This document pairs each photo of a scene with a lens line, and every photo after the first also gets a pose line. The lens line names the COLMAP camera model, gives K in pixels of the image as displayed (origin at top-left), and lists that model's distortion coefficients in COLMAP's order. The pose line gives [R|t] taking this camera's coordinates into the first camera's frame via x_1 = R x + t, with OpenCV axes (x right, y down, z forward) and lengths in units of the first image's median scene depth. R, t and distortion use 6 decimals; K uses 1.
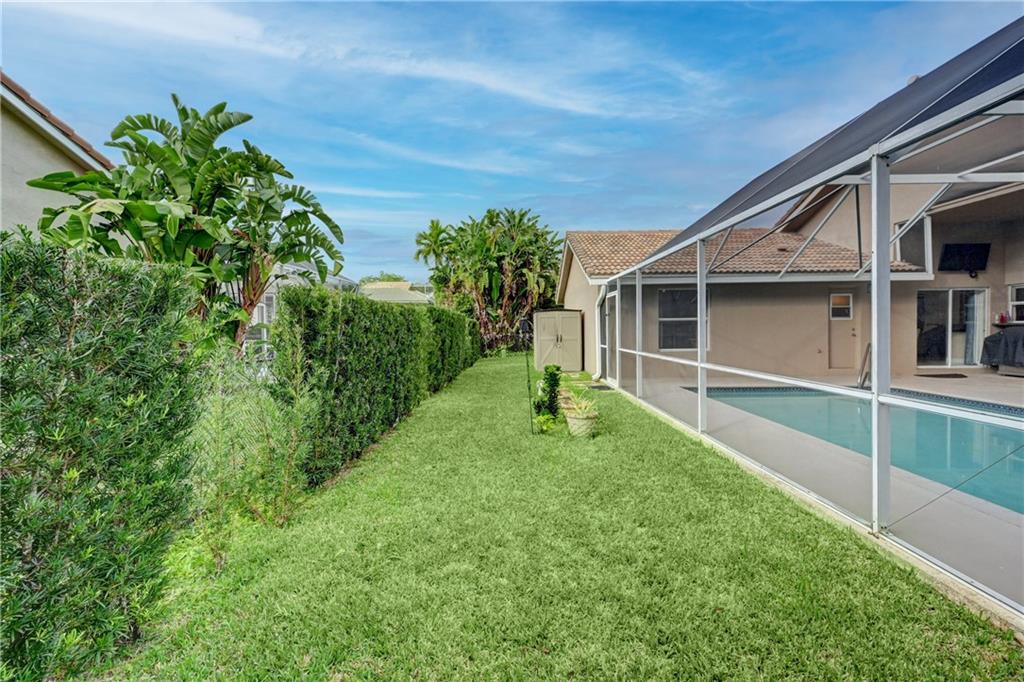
lens RADIAL K [[421.5, 0, 514.7], [0, 421.5, 339.9], [0, 0, 1]] dist [-0.001965, -0.000322]
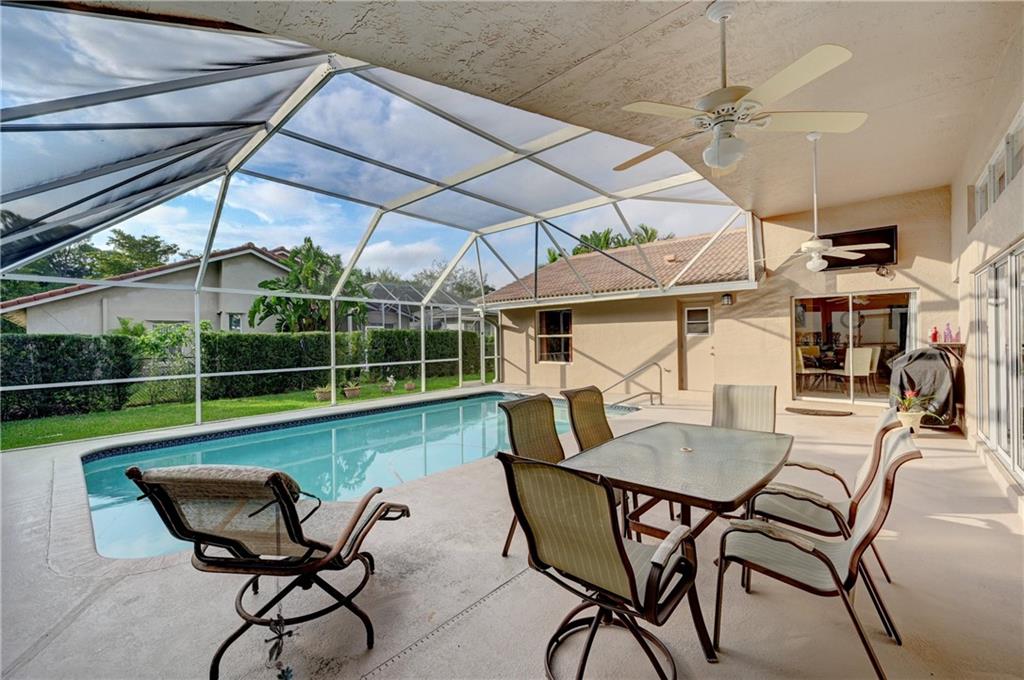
lens RADIAL K [[421.8, 0, 511.0], [0, 421.8, 338.3], [0, 0, 1]] dist [-0.002097, -0.000083]
pose [[0.742453, 0.003850, -0.669888, 1.135678], [-0.015755, 0.999807, -0.011715, -0.028829], [0.669713, 0.019252, 0.742370, 0.077846]]
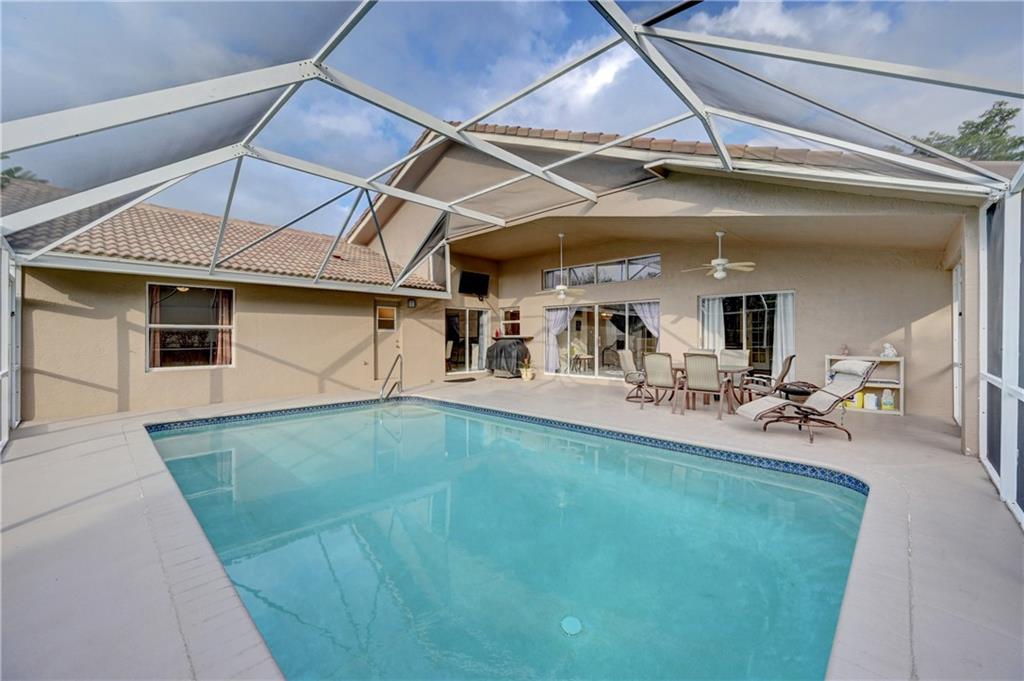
lens RADIAL K [[421.8, 0, 512.6], [0, 421.8, 340.1], [0, 0, 1]] dist [-0.002097, -0.000083]
pose [[0.674478, 0.006620, 0.738265, 0.234775], [0.015125, 0.999626, -0.022782, 0.000393], [-0.738140, 0.026532, 0.674126, 0.084556]]
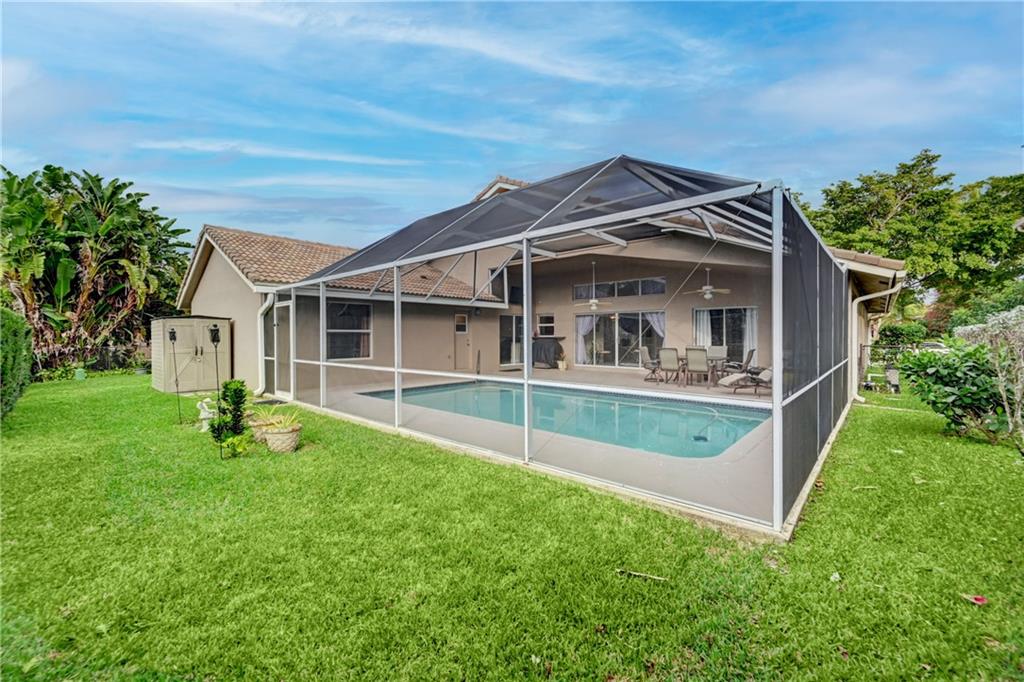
lens RADIAL K [[421.5, 0, 514.6], [0, 421.5, 339.2], [0, 0, 1]] dist [-0.001965, -0.000322]
pose [[0.650348, 0.003295, 0.759629, -0.159214], [0.017776, 0.999651, -0.019556, 0.000567], [-0.759428, 0.026221, 0.650063, -0.022609]]
